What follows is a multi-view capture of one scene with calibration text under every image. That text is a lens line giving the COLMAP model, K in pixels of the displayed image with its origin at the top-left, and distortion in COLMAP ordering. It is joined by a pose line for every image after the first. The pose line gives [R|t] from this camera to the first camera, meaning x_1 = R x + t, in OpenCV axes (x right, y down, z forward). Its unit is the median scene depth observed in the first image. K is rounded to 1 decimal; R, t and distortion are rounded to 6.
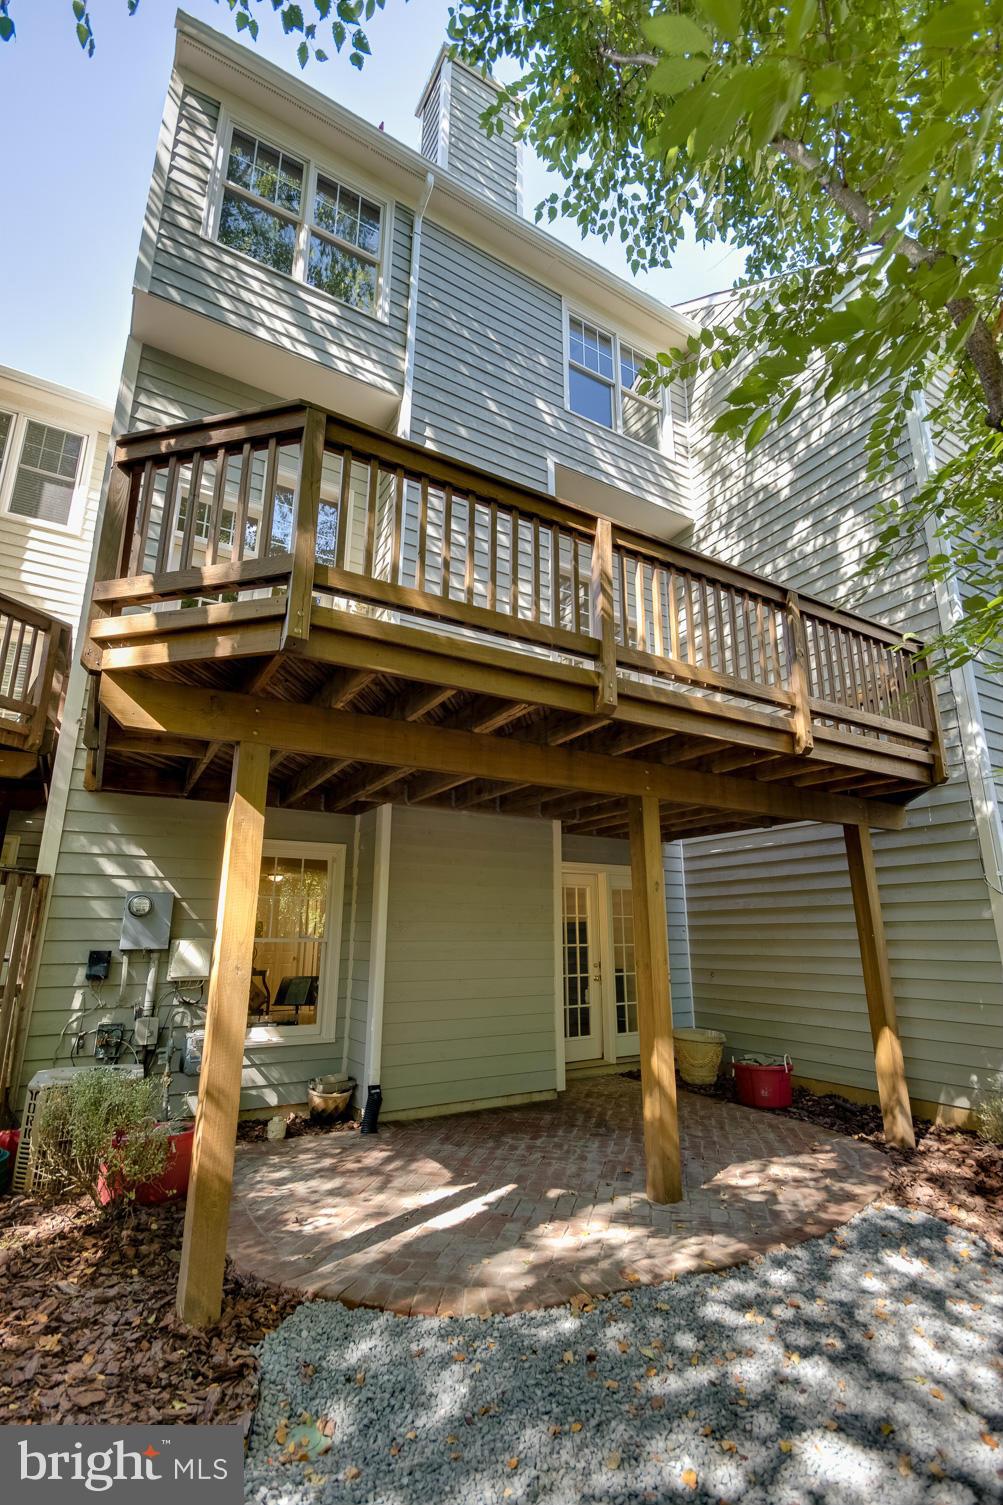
lens RADIAL K [[703.7, 0, 501.5], [0, 703.7, 752.5], [0, 0, 1]] dist [0.002790, 0.000762]
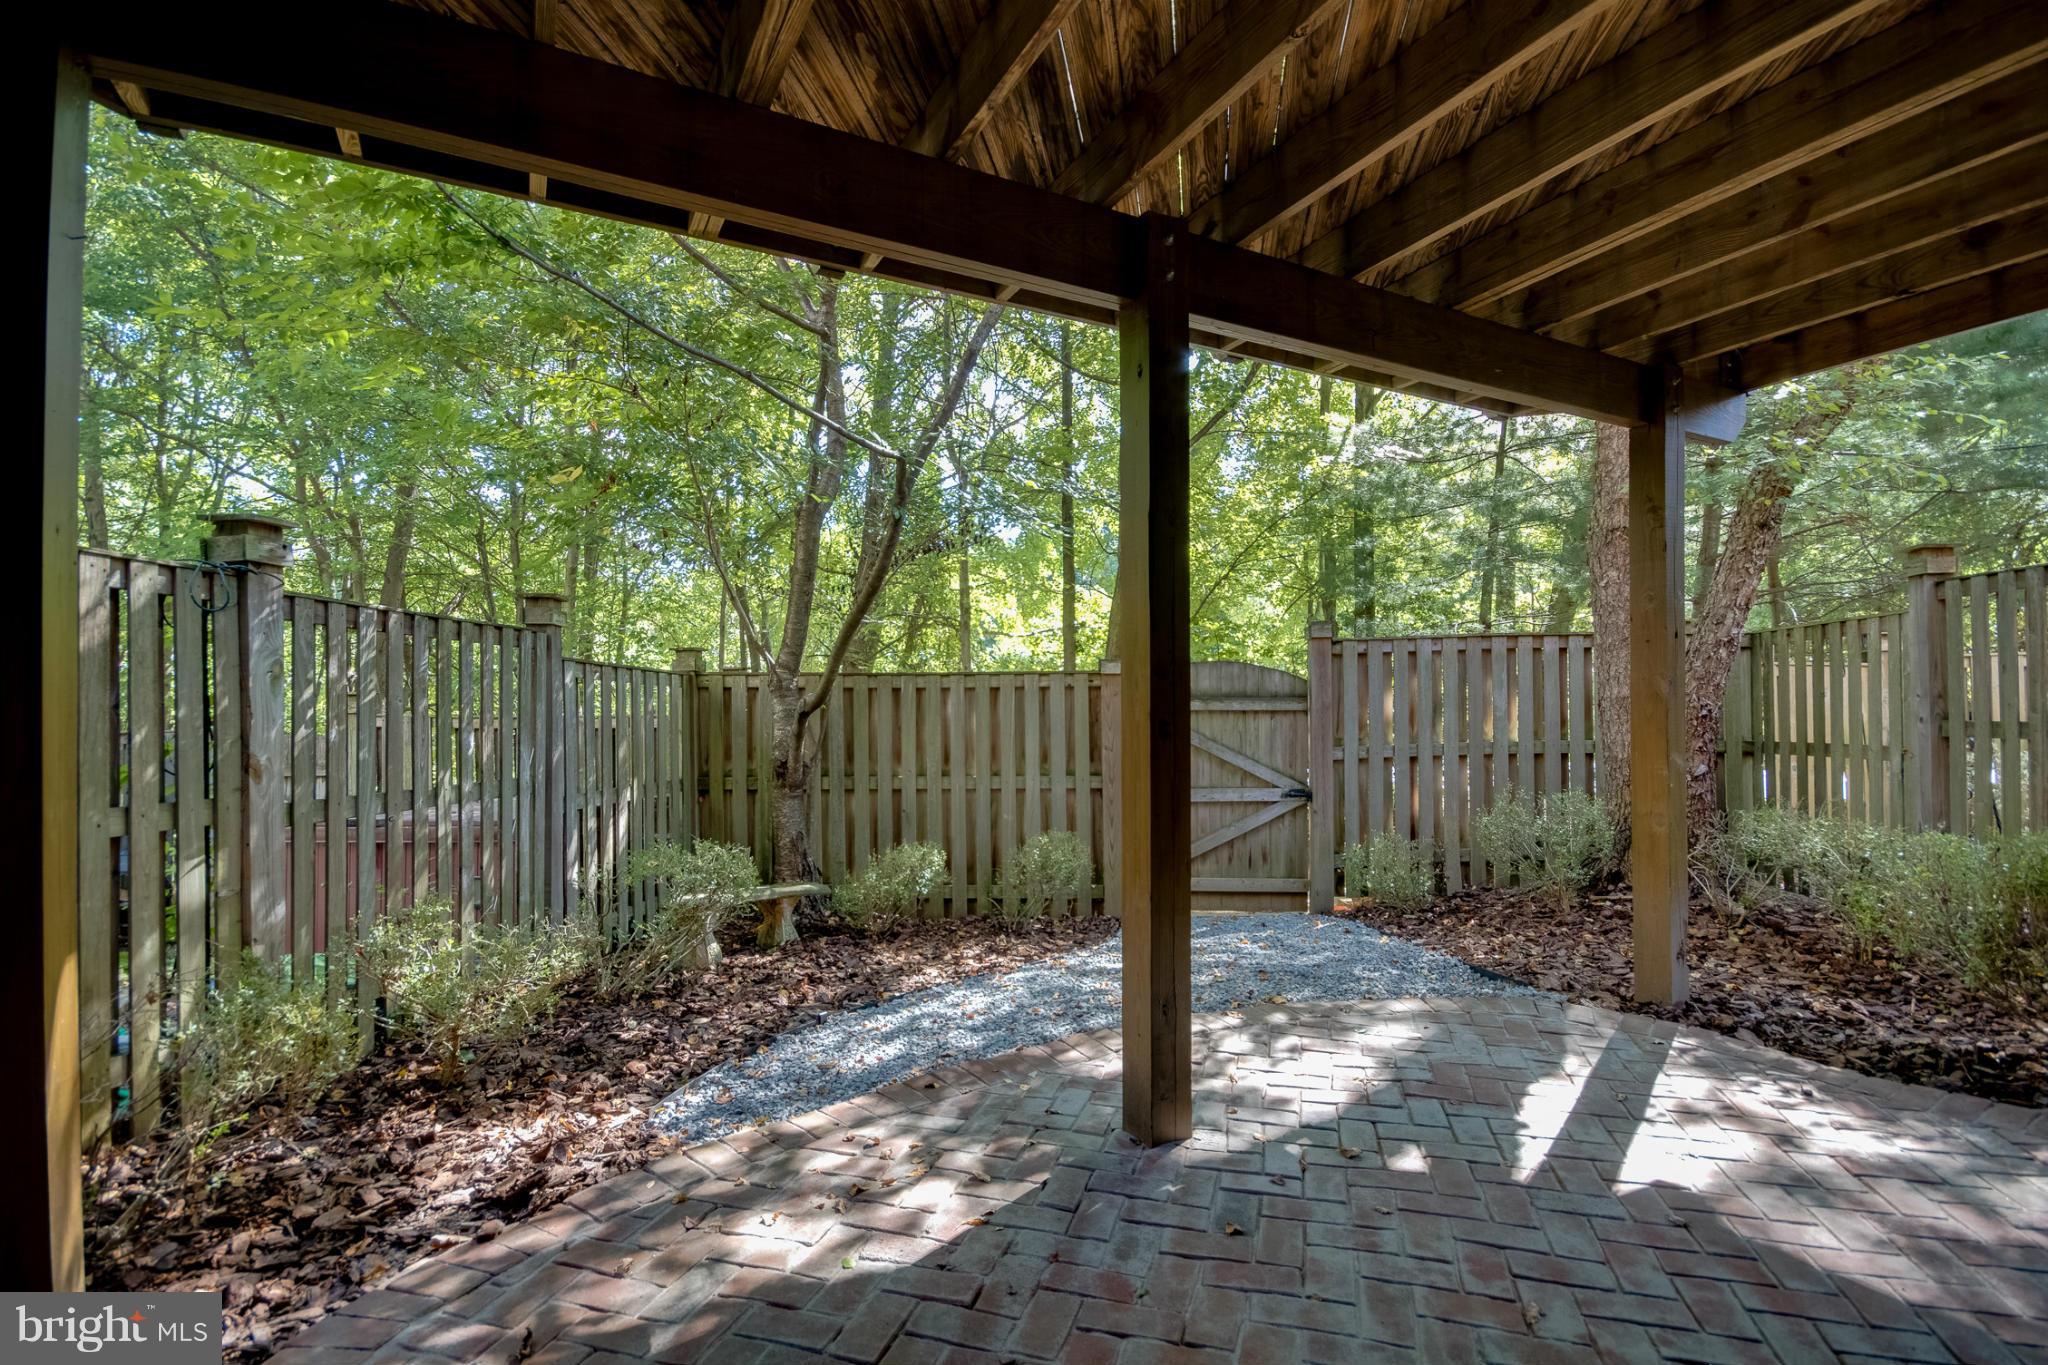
lens RADIAL K [[957.6, 0, 1024.0], [0, 957.6, 682.5], [0, 0, 1]] dist [0.002790, 0.000762]
pose [[-0.996571, -0.005245, 0.082570, 0.279829], [-0.027155, 0.963438, -0.266550, 0.518229], [-0.078153, -0.267879, -0.960278, 1.760513]]
